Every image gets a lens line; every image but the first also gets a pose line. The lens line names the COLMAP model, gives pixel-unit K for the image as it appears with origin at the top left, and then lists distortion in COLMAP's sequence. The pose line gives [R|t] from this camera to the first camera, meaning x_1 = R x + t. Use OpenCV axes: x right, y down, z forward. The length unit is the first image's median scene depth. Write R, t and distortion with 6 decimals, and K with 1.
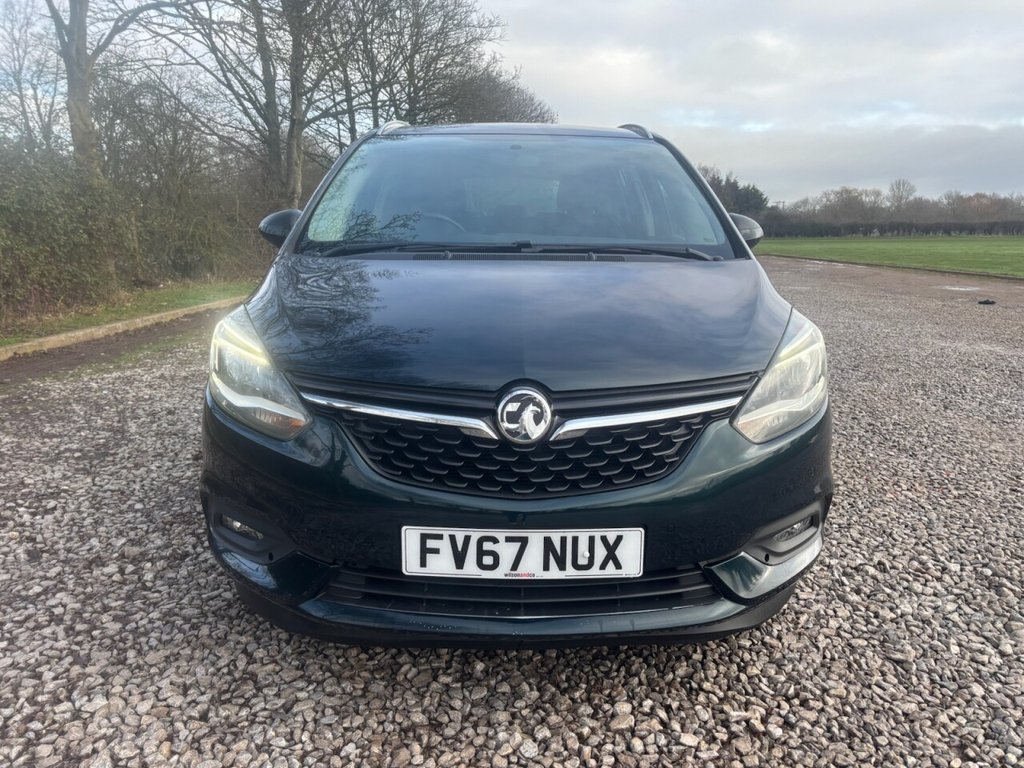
lens RADIAL K [[778.4, 0, 508.6], [0, 778.4, 383.9], [0, 0, 1]] dist [0.069603, -0.076279]
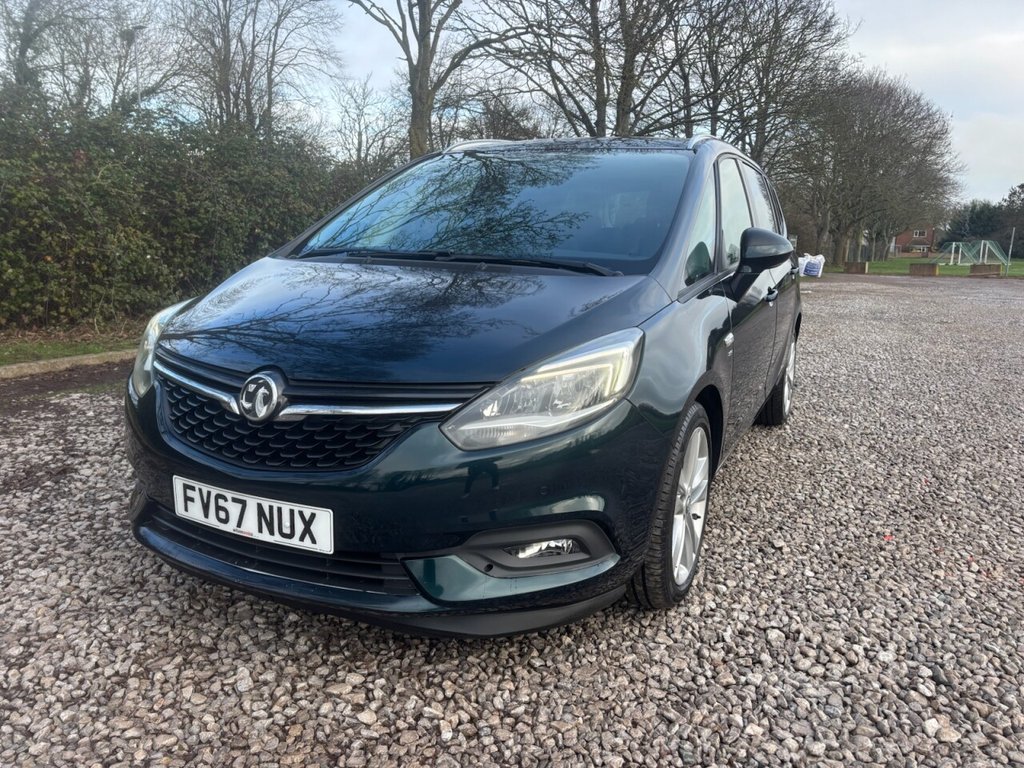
lens RADIAL K [[771.1, 0, 521.6], [0, 771.1, 387.0], [0, 0, 1]] dist [0.066378, -0.070022]
pose [[0.900162, 0.103722, -0.423024, 0.853698], [-0.108179, 0.994039, 0.013532, -0.031069], [0.421906, 0.033581, 0.906017, 0.120171]]
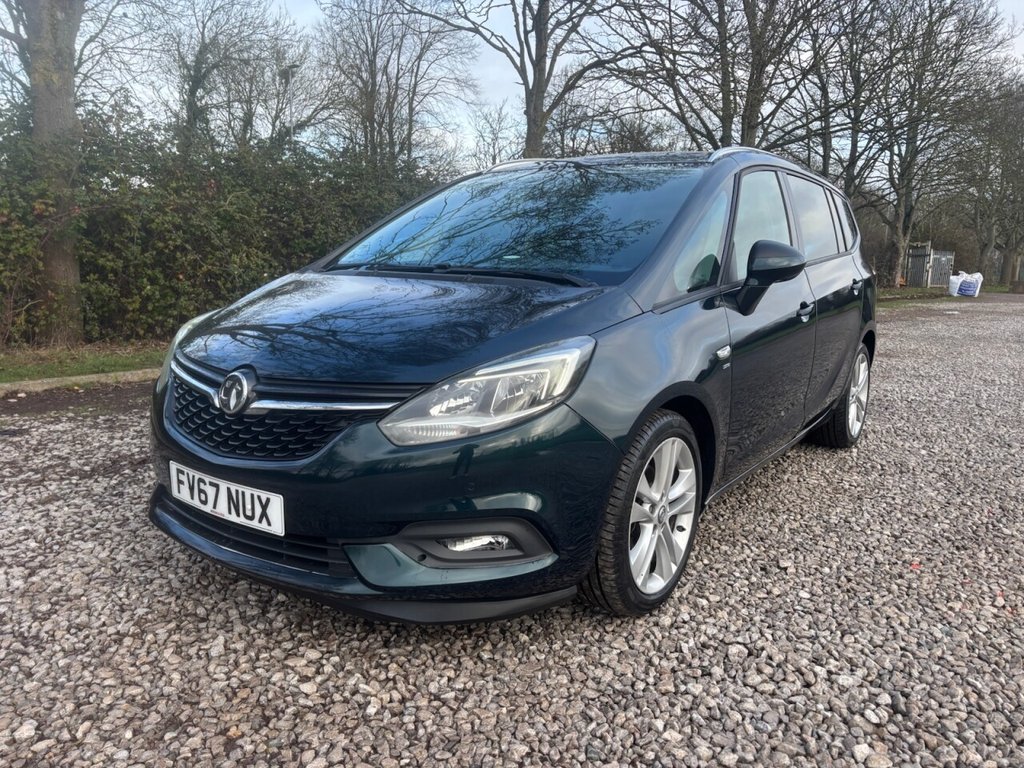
lens RADIAL K [[772.6, 0, 518.1], [0, 772.6, 391.9], [0, 0, 1]] dist [0.064570, -0.065527]
pose [[0.809055, 0.116941, -0.575982, 1.139511], [-0.132038, 0.991119, 0.015759, -0.041543], [0.572710, 0.063301, 0.817310, 0.215856]]
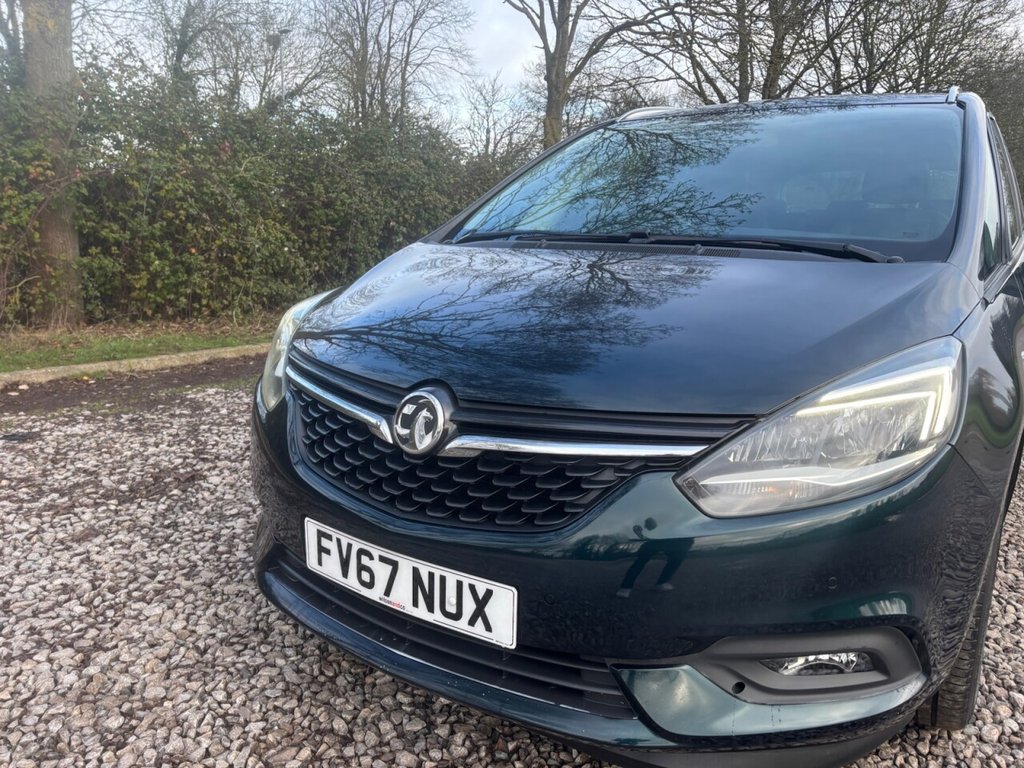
lens RADIAL K [[771.1, 0, 521.6], [0, 771.1, 387.0], [0, 0, 1]] dist [0.066378, -0.070022]
pose [[0.824056, 0.130574, -0.551255, 0.573255], [-0.133743, 0.990410, 0.034667, -0.040783], [0.550495, 0.045159, 0.833616, 0.353645]]
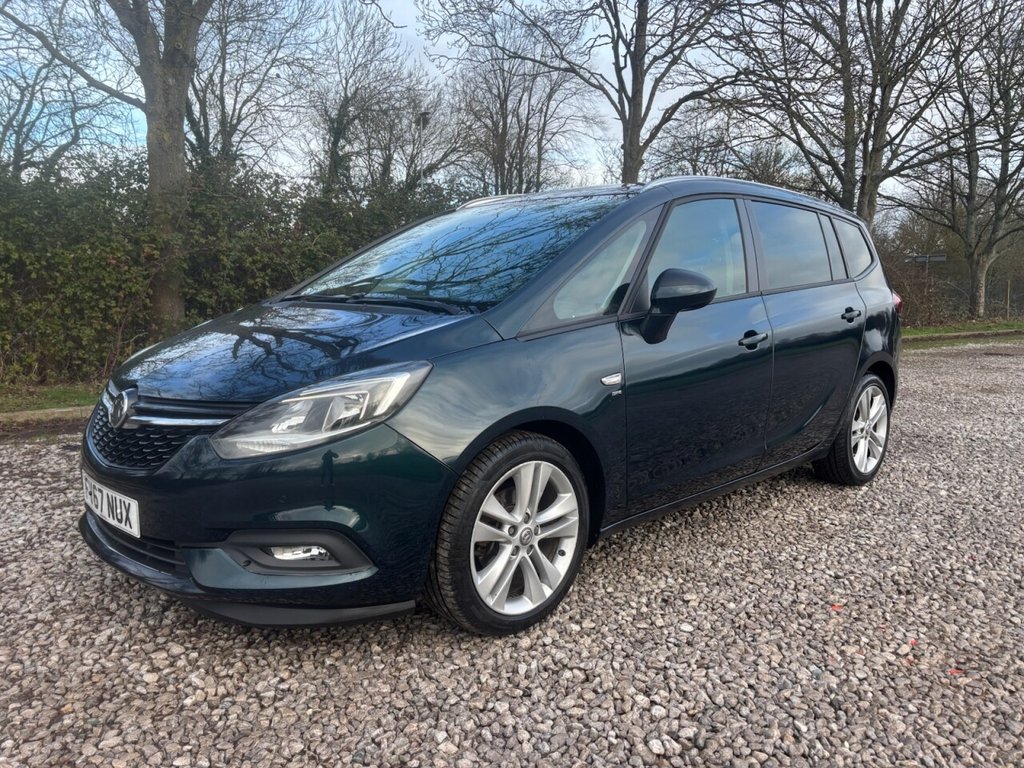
lens RADIAL K [[779.0, 0, 517.4], [0, 779.0, 383.5], [0, 0, 1]] dist [0.067991, -0.074553]
pose [[0.689942, 0.092790, -0.717893, 1.584191], [-0.145315, 0.989315, -0.011785, -0.096381], [0.709129, 0.112452, 0.696053, 0.493364]]
